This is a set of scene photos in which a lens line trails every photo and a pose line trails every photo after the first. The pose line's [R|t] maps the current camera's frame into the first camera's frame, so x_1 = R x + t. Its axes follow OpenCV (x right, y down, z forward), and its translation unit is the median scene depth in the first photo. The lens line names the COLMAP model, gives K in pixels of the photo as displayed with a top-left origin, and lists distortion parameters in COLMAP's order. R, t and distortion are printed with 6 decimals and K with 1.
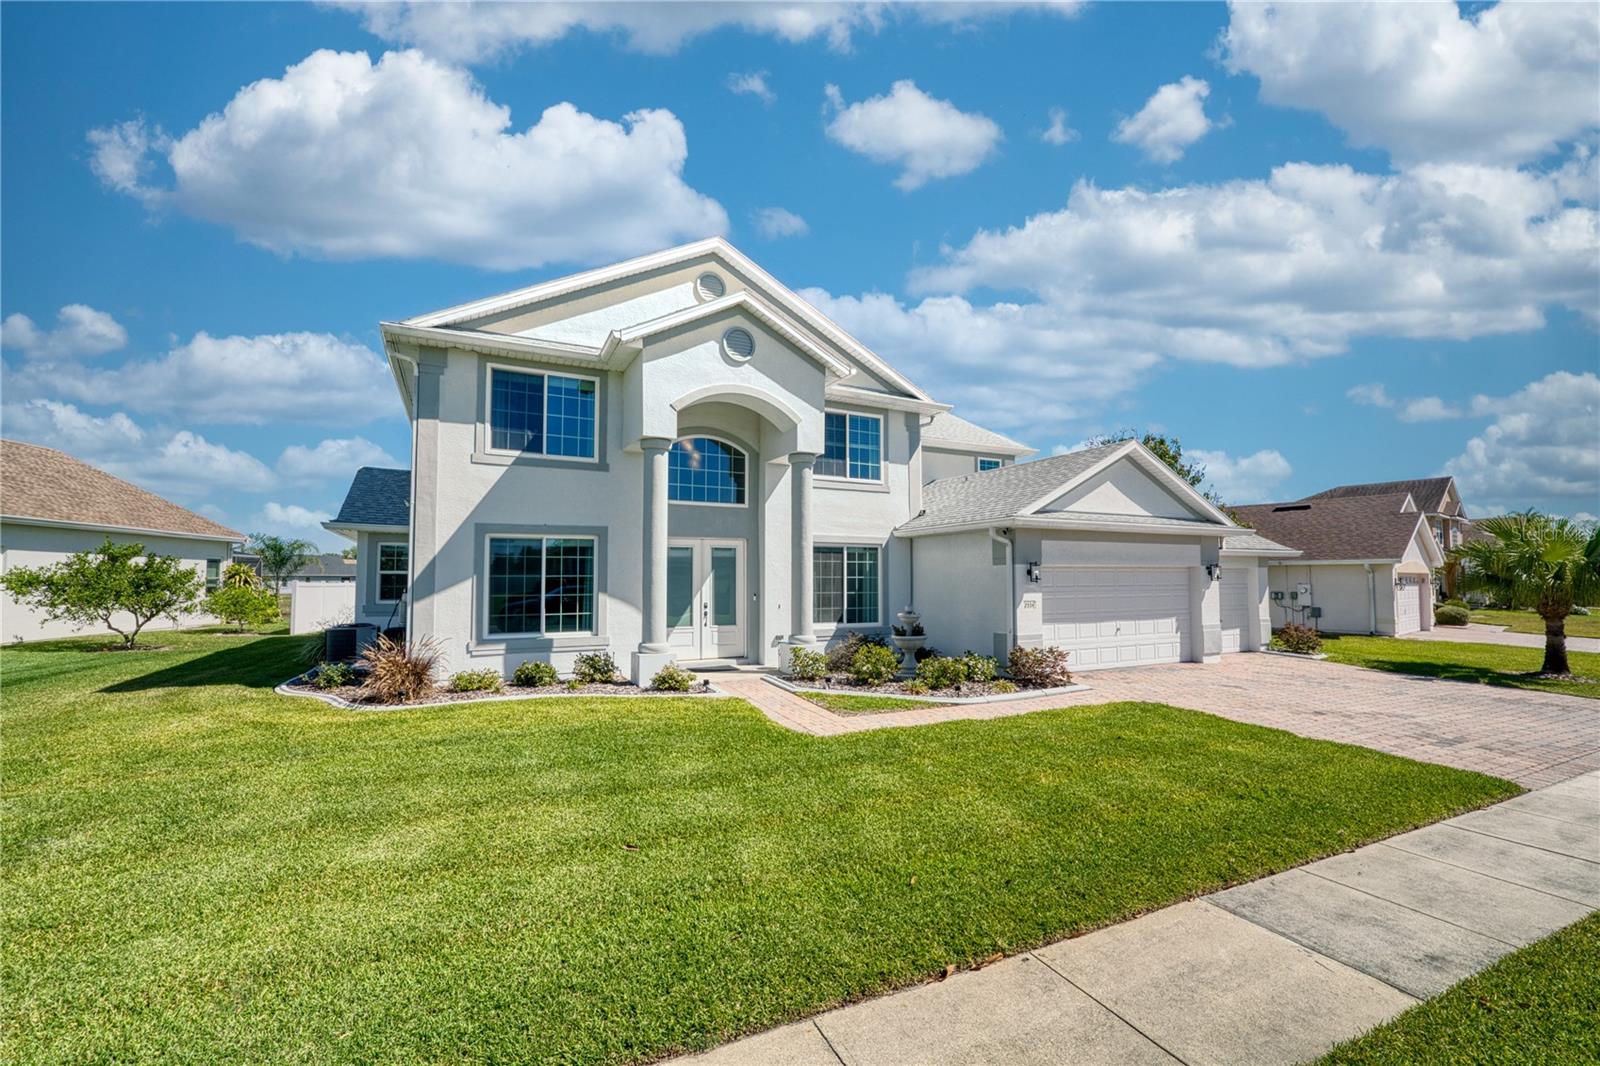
lens RADIAL K [[658.7, 0, 800.7], [0, 658.7, 538.4], [0, 0, 1]] dist [-0.004993, -0.000517]
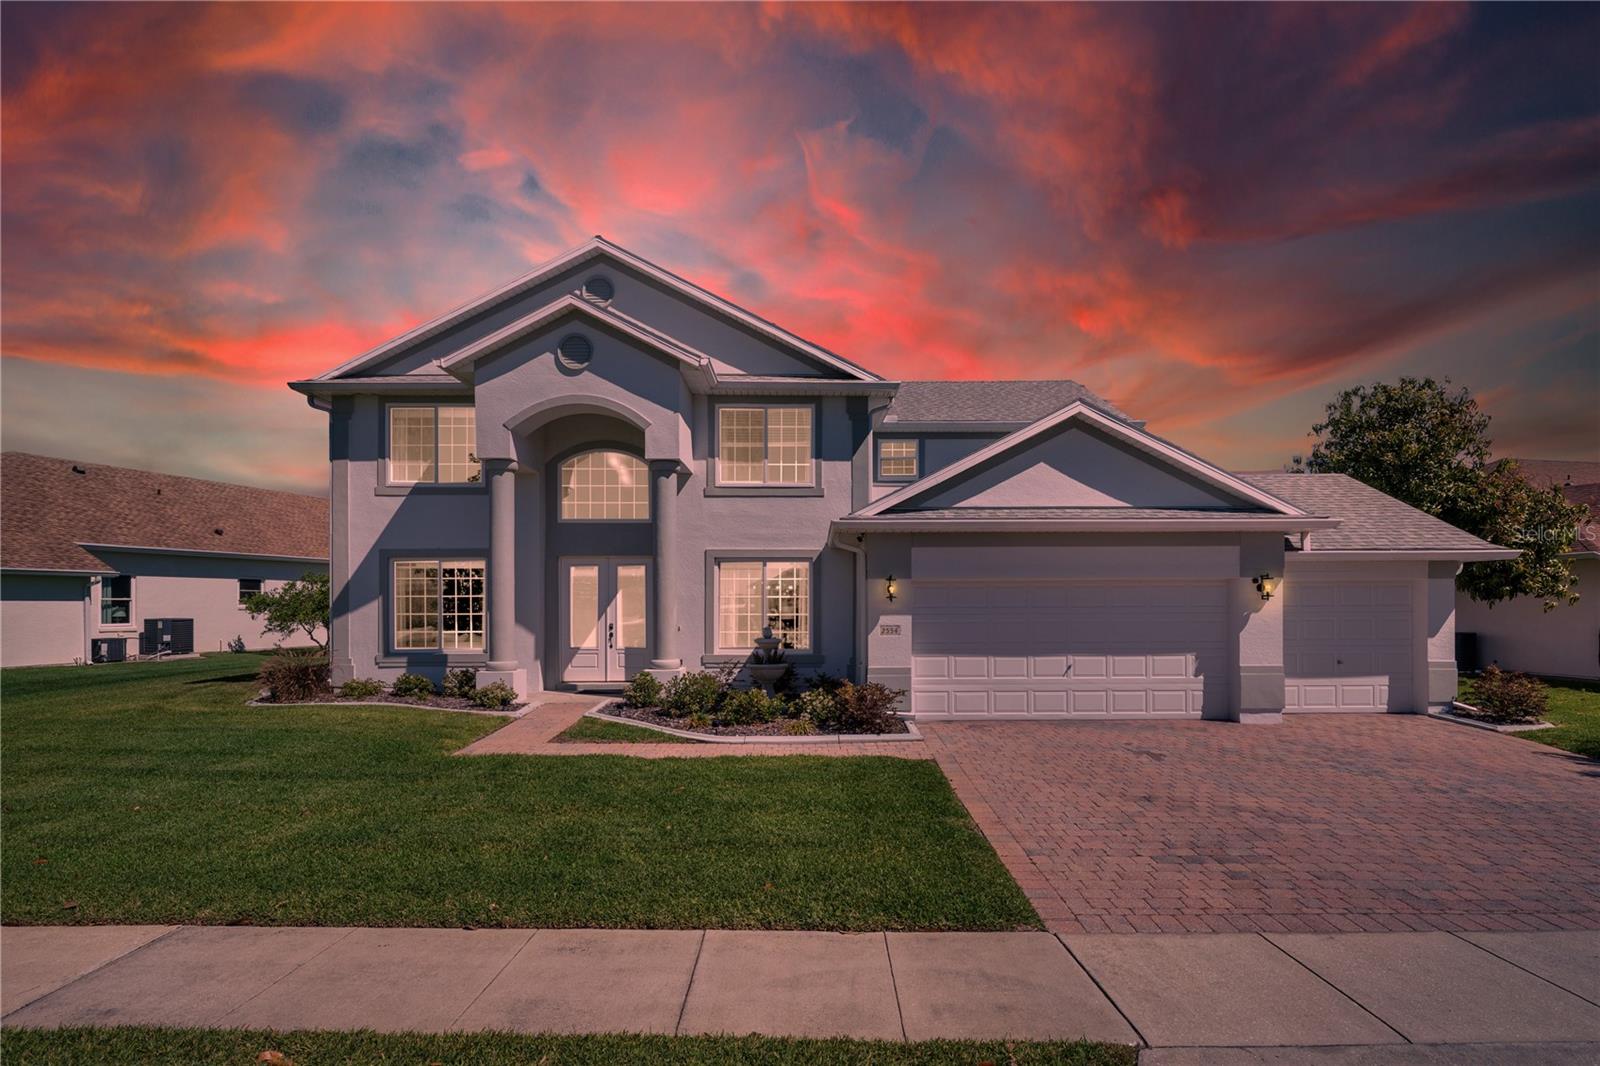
lens RADIAL K [[733.4, 0, 795.4], [0, 733.4, 595.0], [0, 0, 1]] dist [0.016386, 0.000550]
pose [[0.899313, -0.005485, -0.437270, 0.629114], [0.028451, 0.998537, 0.045988, 0.015071], [0.436378, -0.053798, 0.898153, 0.162490]]
